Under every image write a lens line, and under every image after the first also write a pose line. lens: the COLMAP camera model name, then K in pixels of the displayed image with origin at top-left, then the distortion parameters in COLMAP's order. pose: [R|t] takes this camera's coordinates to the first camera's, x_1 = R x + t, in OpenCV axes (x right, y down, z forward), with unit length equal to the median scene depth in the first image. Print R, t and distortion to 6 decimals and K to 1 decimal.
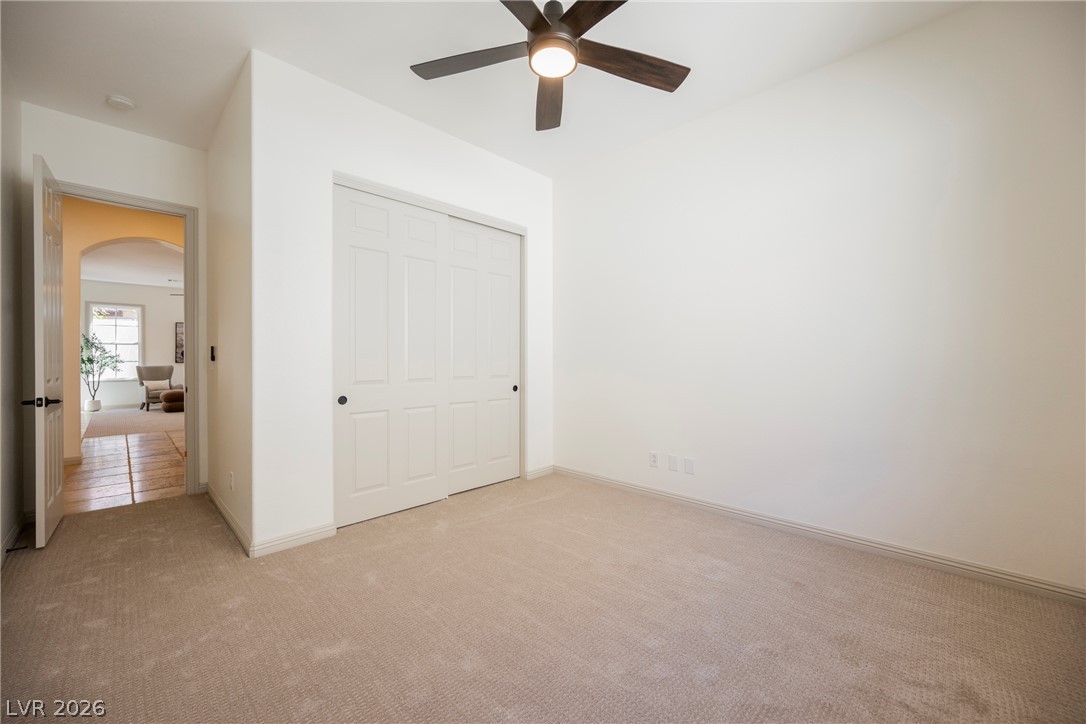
lens RADIAL K [[424.5, 0, 553.4], [0, 424.5, 358.6], [0, 0, 1]] dist [-0.003077, -0.000105]
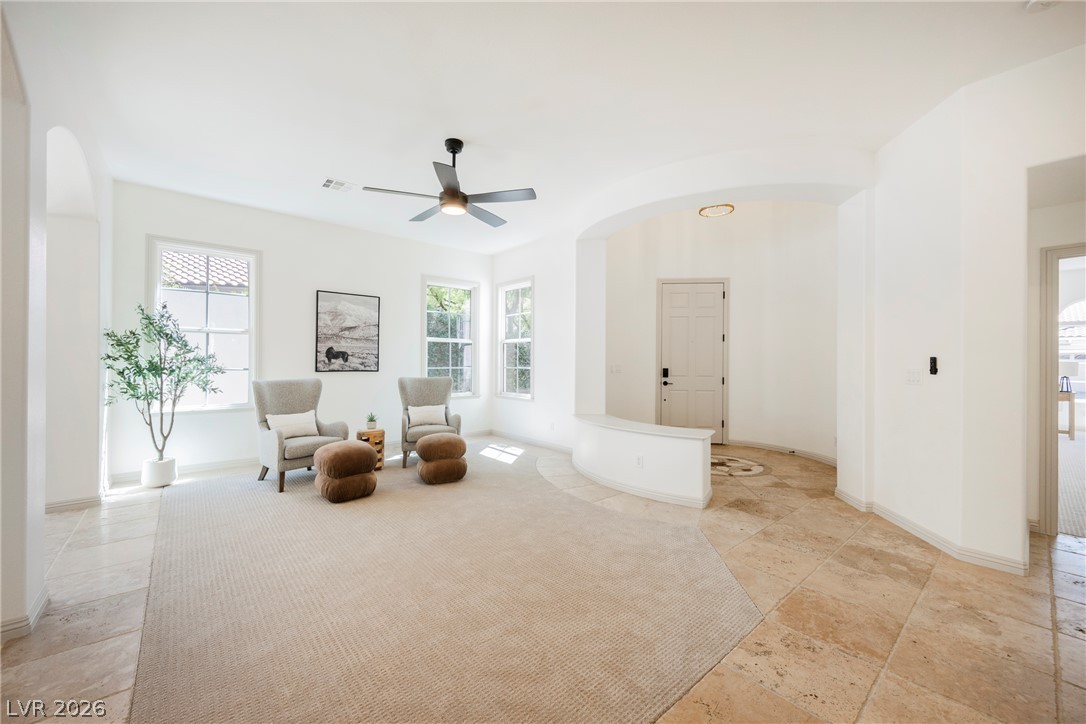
lens RADIAL K [[424.5, 0, 546.8], [0, 424.5, 358.1], [0, 0, 1]] dist [-0.003077, -0.000105]
pose [[0.996039, 0.002279, -0.088890, -0.647463], [-0.003252, 0.999936, -0.010804, -0.002388], [0.088859, 0.011051, 0.995983, 0.594748]]
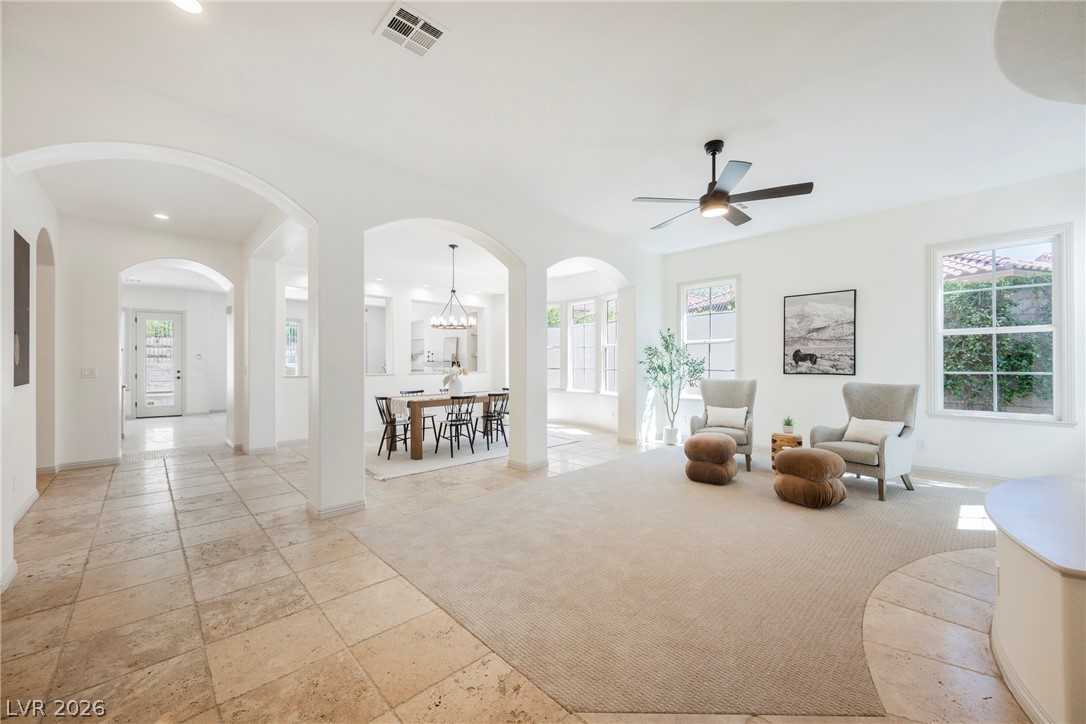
lens RADIAL K [[424.5, 0, 548.7], [0, 424.5, 366.8], [0, 0, 1]] dist [-0.003077, -0.000105]
pose [[-0.038339, 0.009671, -0.999218, -0.401610], [0.004840, 0.999943, 0.009493, -0.006271], [0.999253, -0.004472, -0.038383, 0.813892]]
